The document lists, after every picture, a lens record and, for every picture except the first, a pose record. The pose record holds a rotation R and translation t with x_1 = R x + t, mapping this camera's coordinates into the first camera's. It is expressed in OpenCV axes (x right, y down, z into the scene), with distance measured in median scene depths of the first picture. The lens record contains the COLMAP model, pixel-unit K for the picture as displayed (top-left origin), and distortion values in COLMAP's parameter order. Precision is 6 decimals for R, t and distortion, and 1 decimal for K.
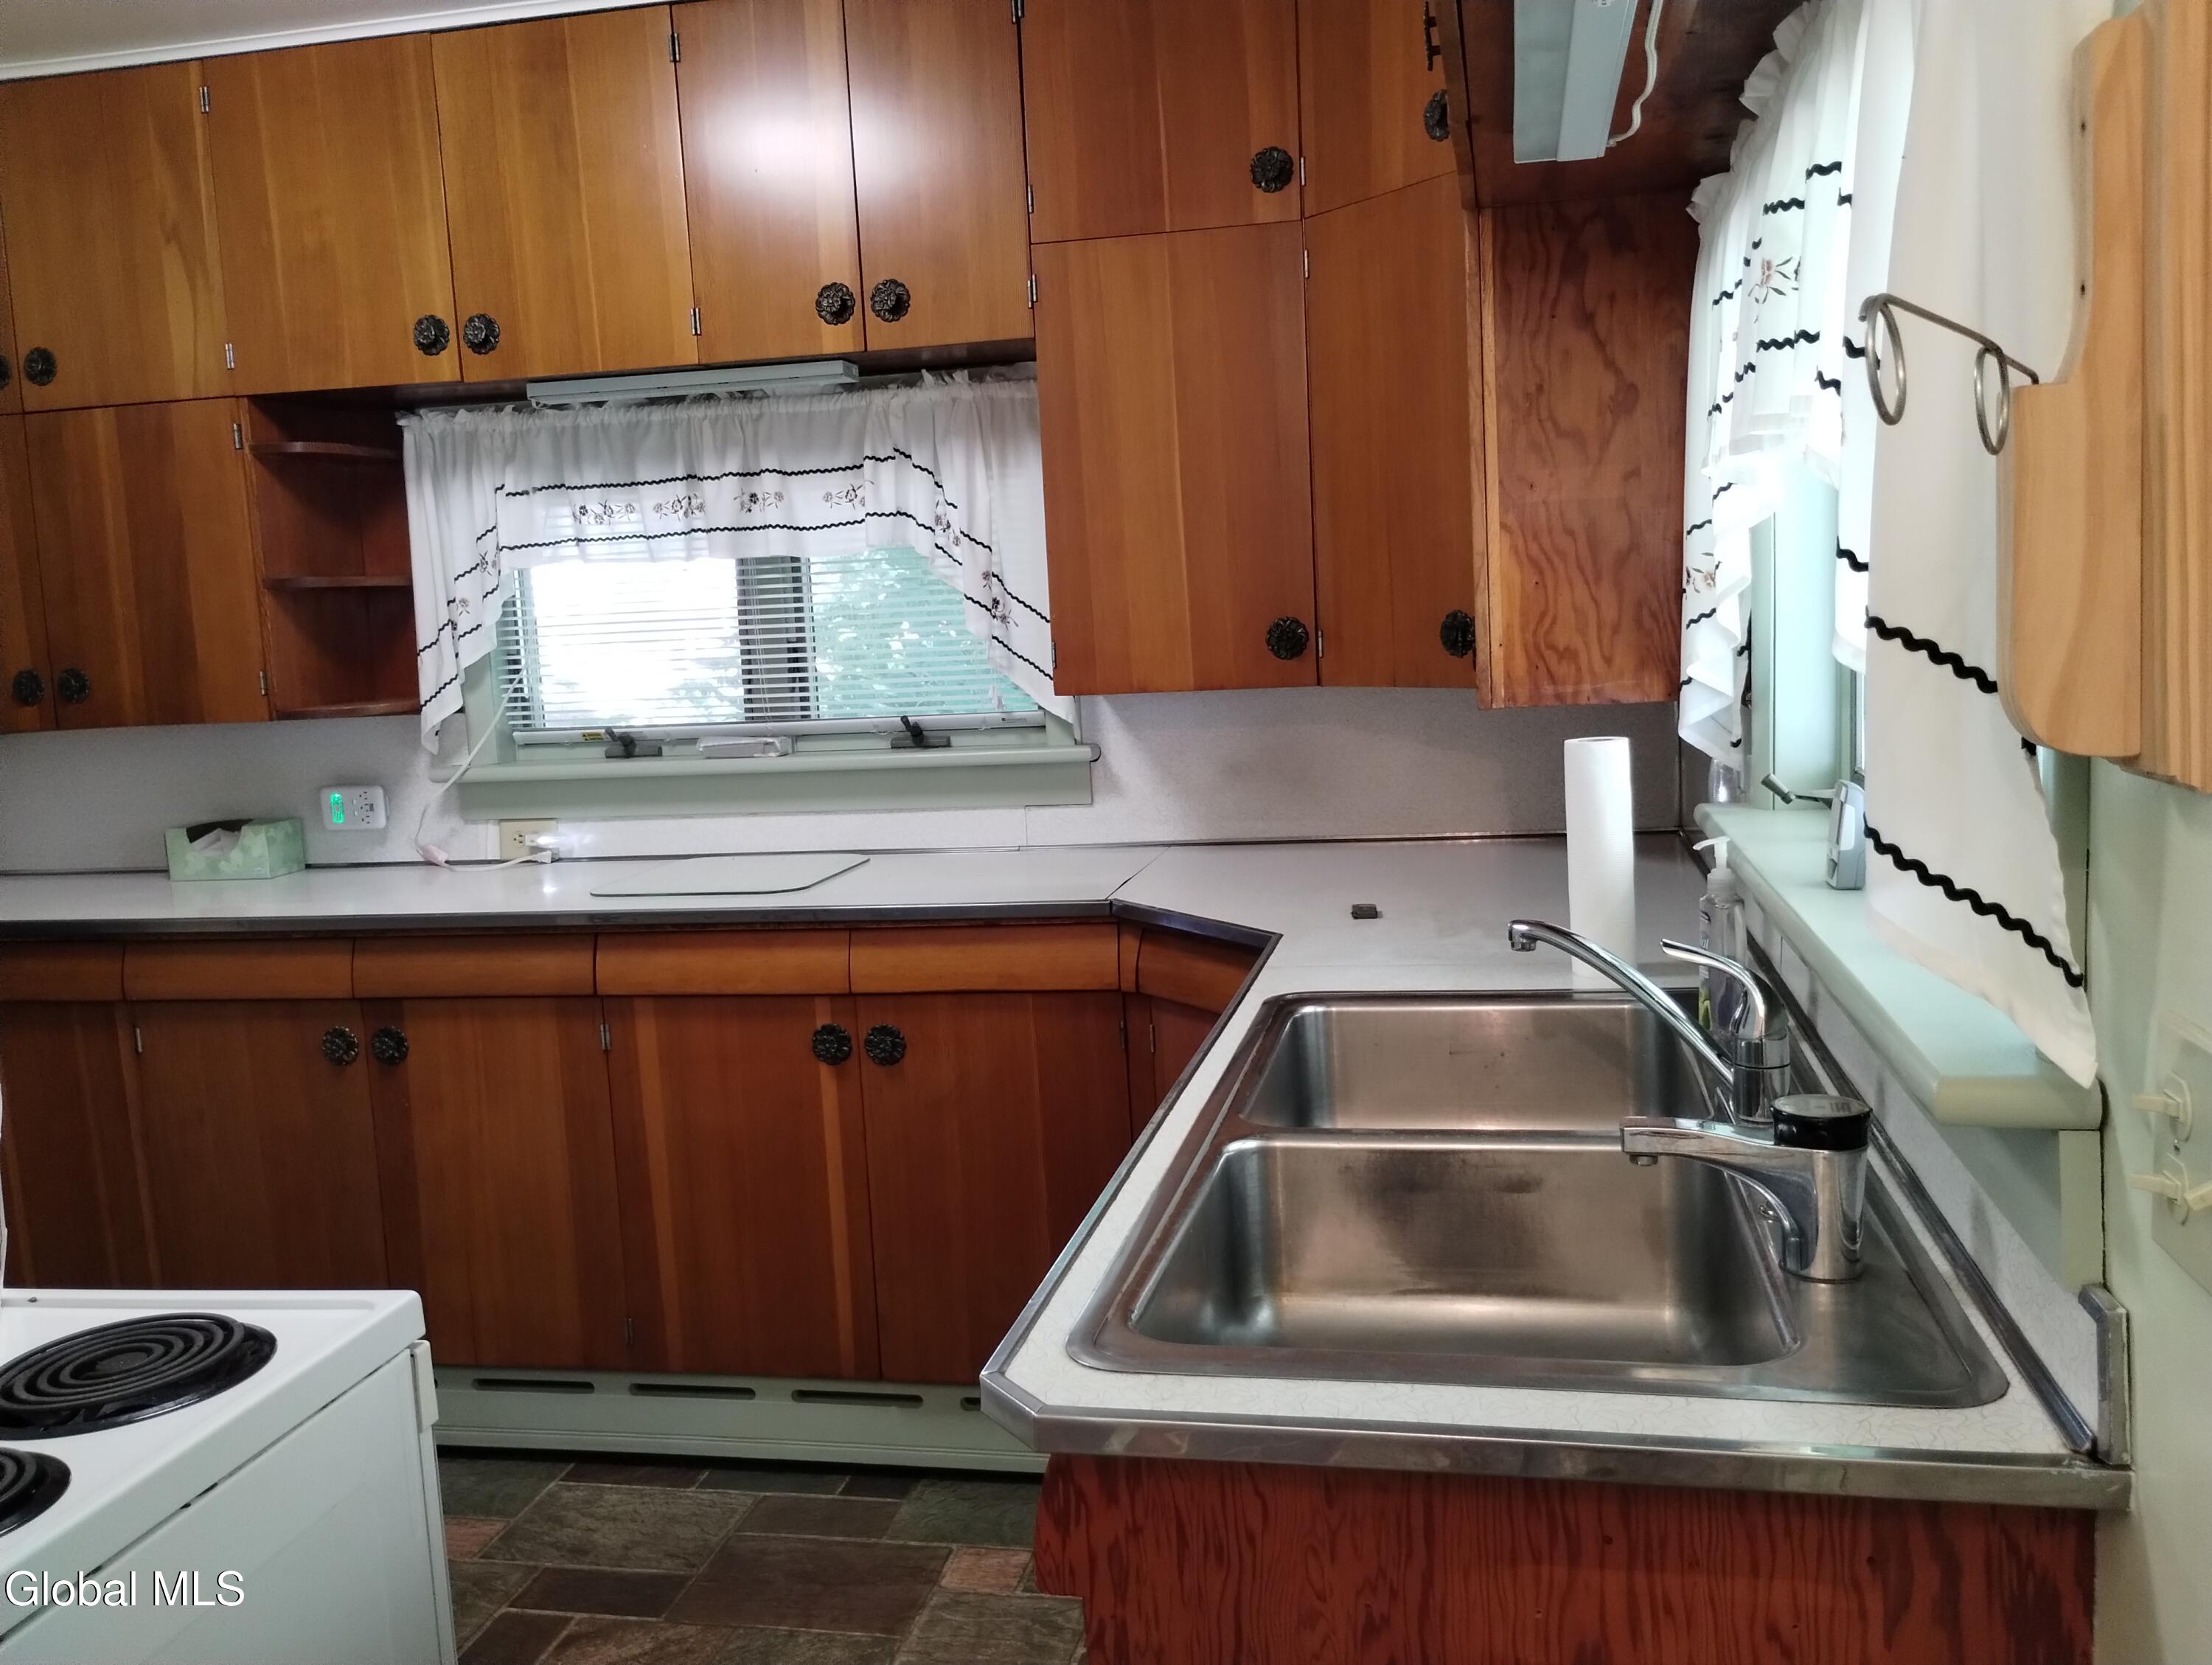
lens RADIAL K [[1800.9, 0, 1111.1], [0, 1800.9, 836.5], [0, 0, 1]] dist [0.043644, -0.064490]
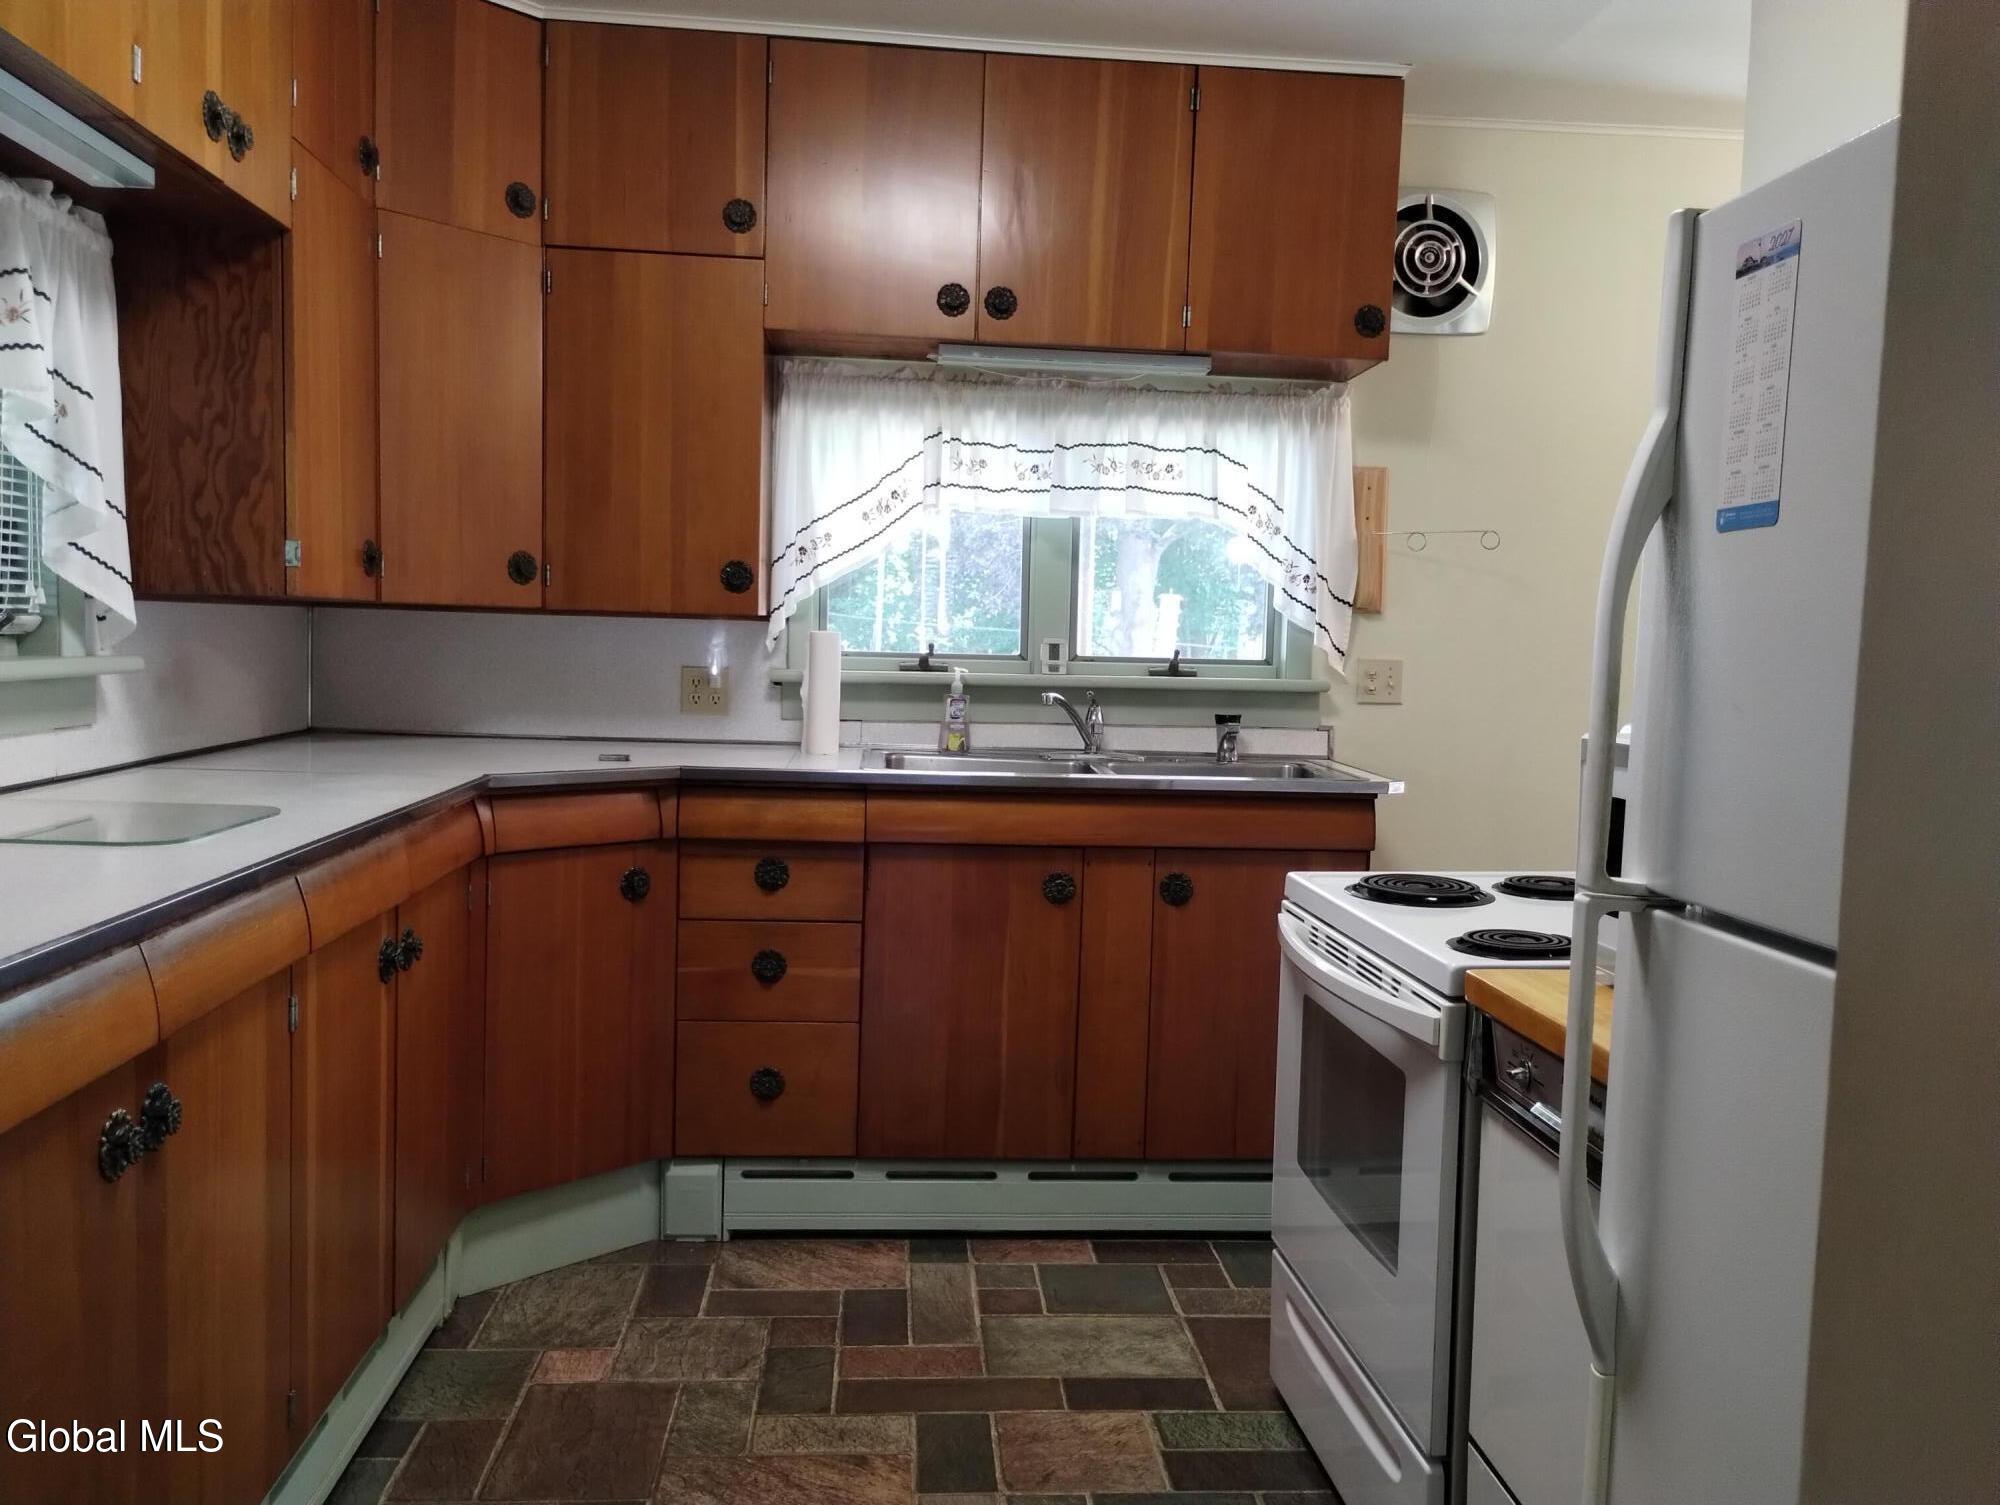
lens RADIAL K [[1628.2, 0, 1004.8], [0, 1628.2, 757.8], [0, 0, 1]] dist [0.043644, -0.064490]
pose [[-0.284502, -0.028130, 0.958263, -0.964120], [0.108621, 0.992187, 0.061375, -0.002037], [-0.952502, 0.121549, -0.279224, 0.855175]]
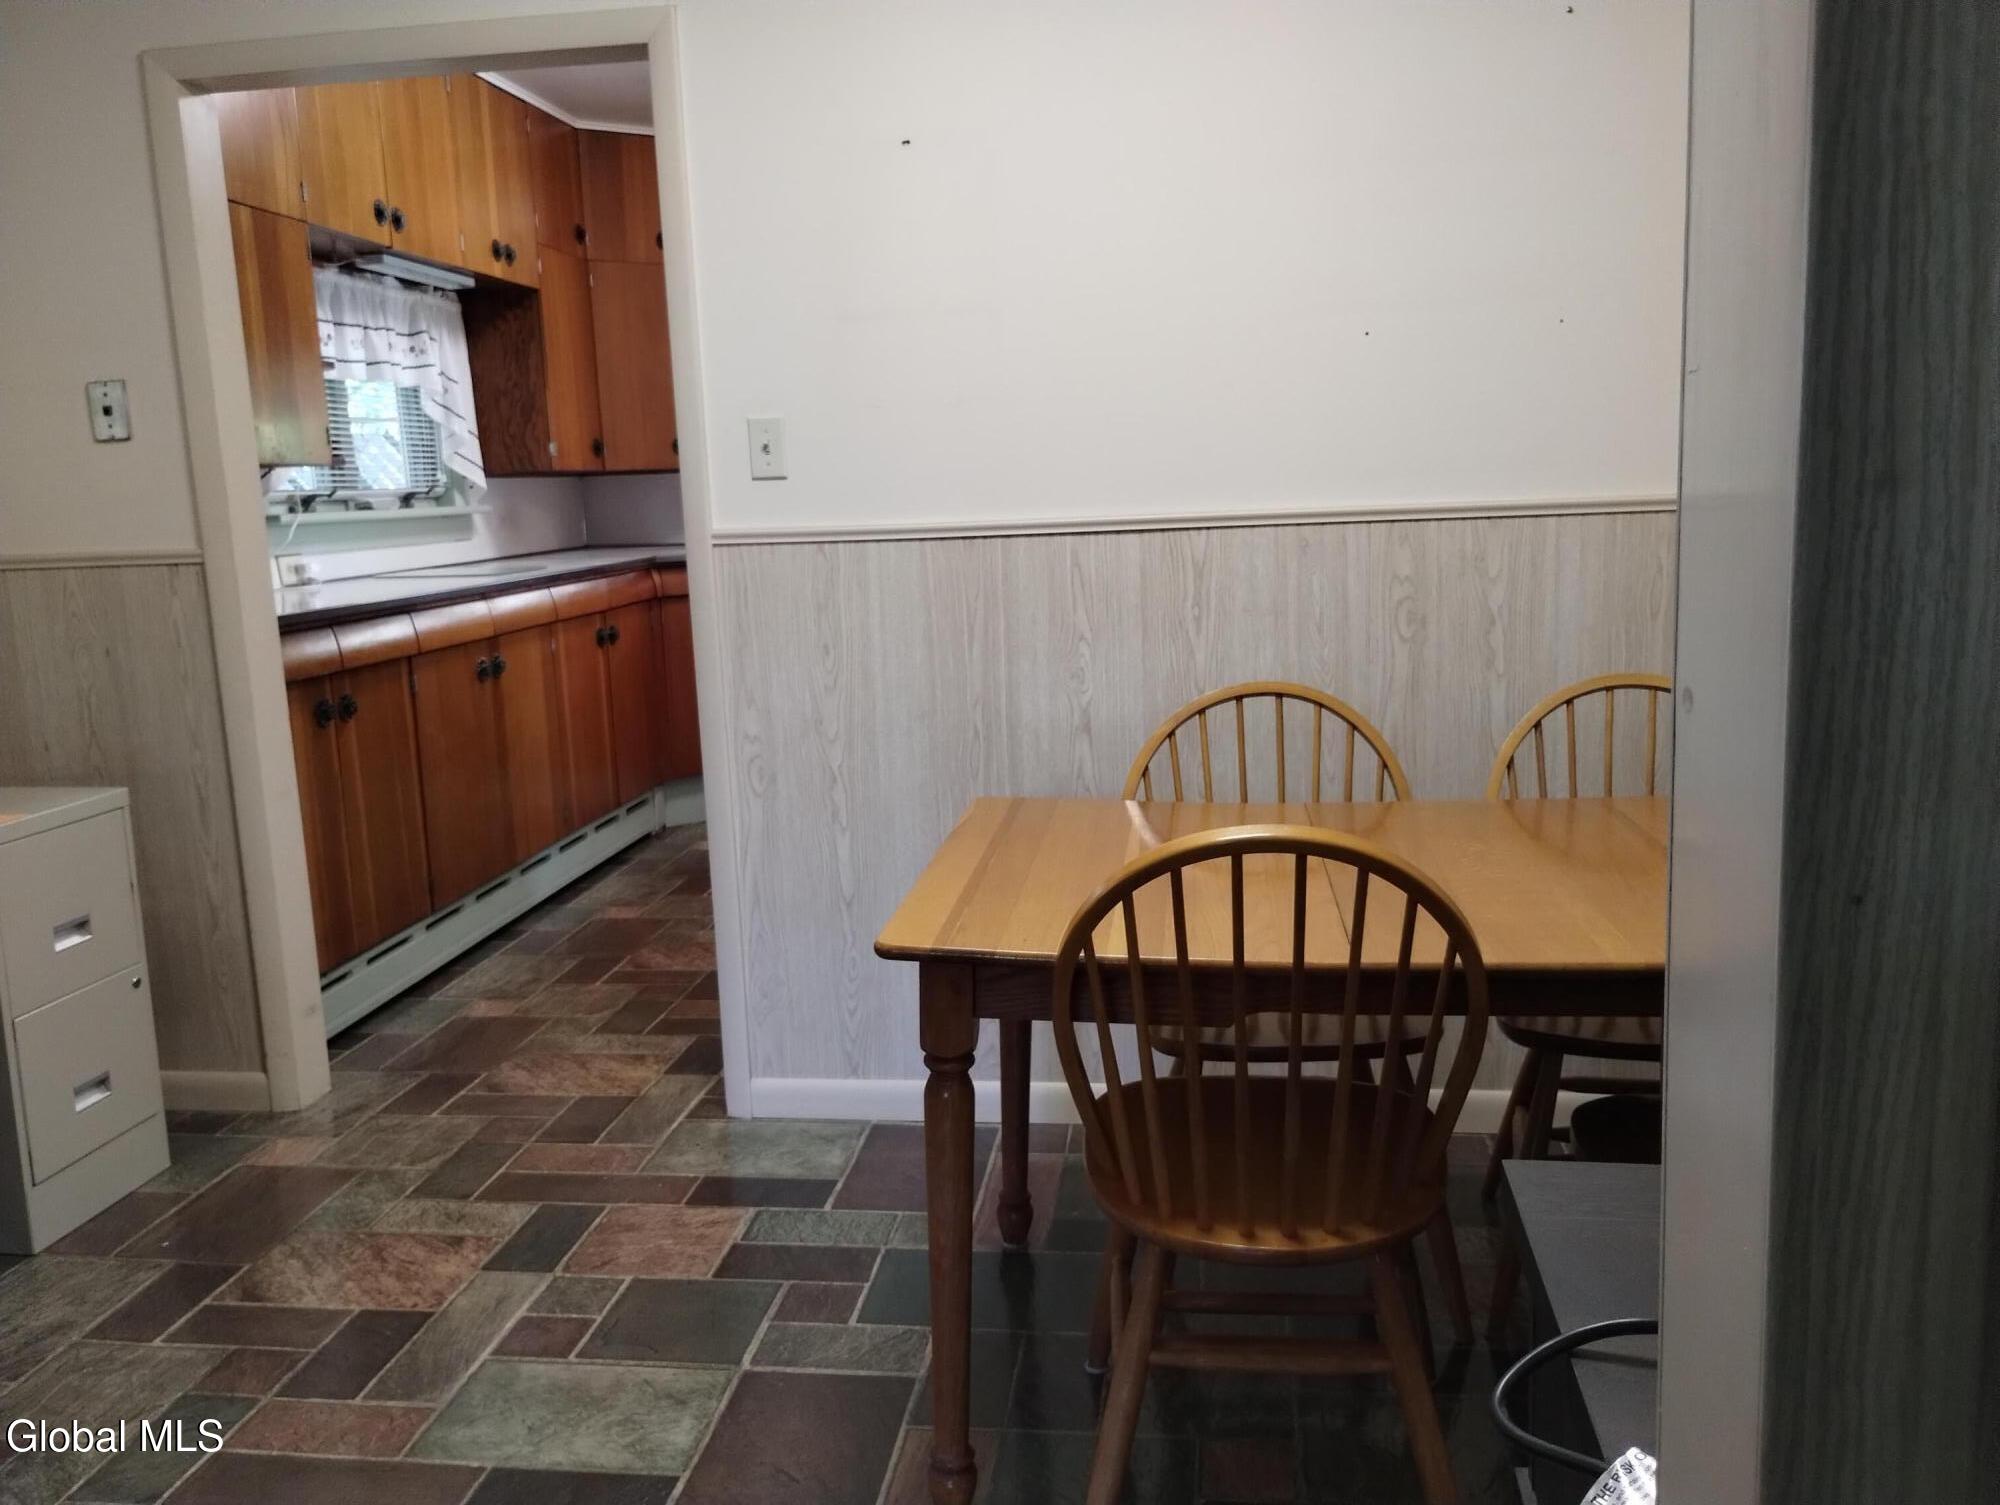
lens RADIAL K [[1628.2, 0, 992.8], [0, 1628.2, 748.0], [0, 0, 1]] dist [0.043644, -0.064490]
pose [[-0.071941, -0.113825, 0.990893, -1.817164], [0.171160, 0.977321, 0.124693, 0.076926], [-0.982613, 0.178572, -0.050827, 0.646936]]
